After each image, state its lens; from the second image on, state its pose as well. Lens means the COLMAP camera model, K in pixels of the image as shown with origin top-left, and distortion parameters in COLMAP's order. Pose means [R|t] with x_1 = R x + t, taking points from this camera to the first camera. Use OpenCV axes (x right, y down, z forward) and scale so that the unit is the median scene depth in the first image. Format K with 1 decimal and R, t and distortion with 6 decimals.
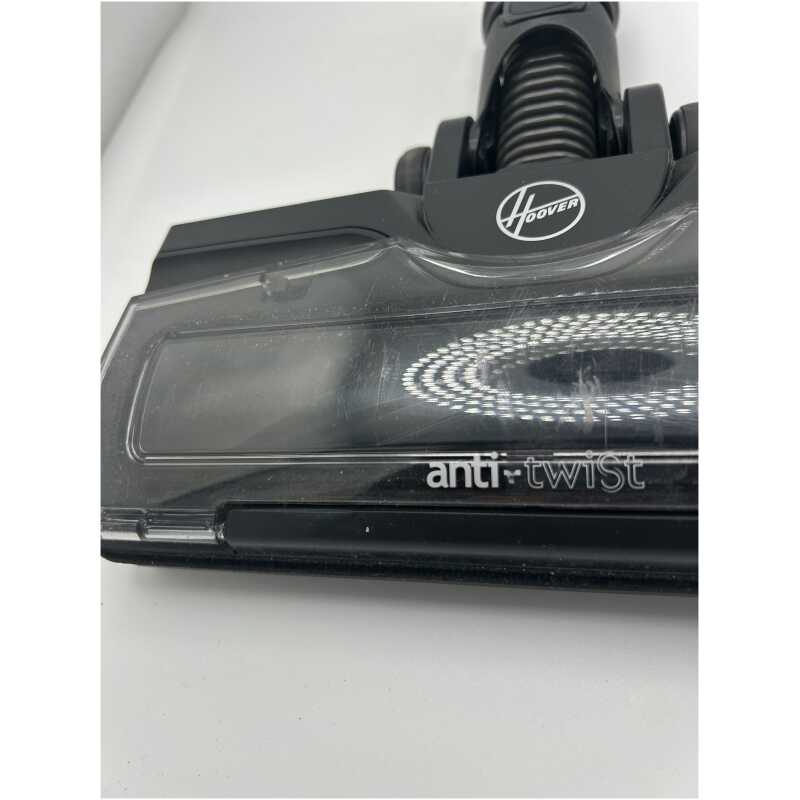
lens RADIAL K [[629.2, 0, 396.4], [0, 629.2, 406.3], [0, 0, 1]] dist [0.004778, -0.013974]
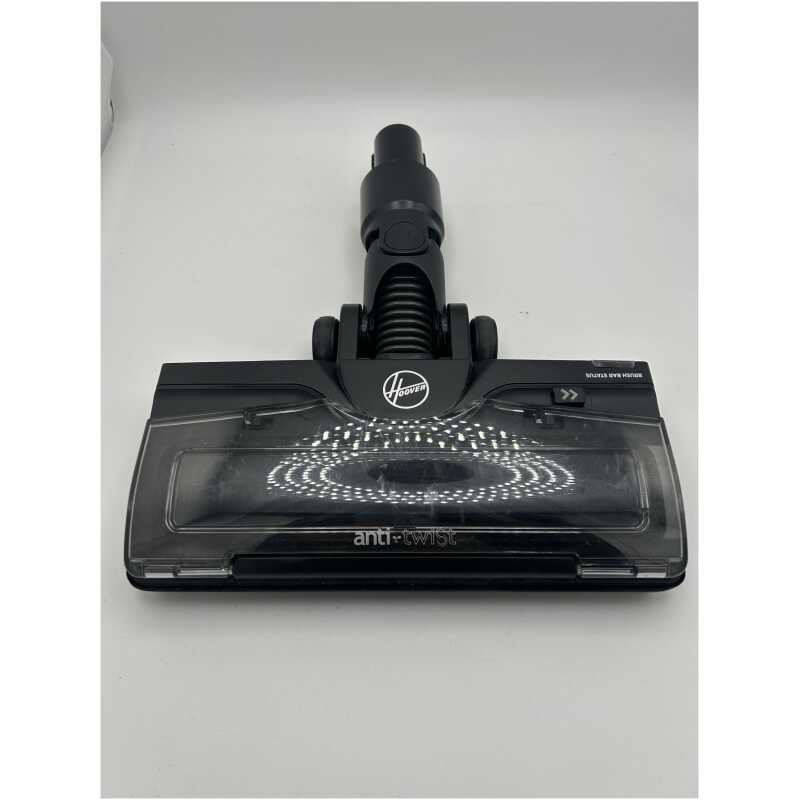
lens RADIAL K [[629.2, 0, 395.8], [0, 629.2, 399.0], [0, 0, 1]] dist [0.004778, -0.013974]
pose [[0.954721, 0.024279, 0.296510, -0.360999], [-0.025294, 0.999680, -0.000414, -0.283342], [-0.296425, -0.007105, 0.955030, -0.793676]]
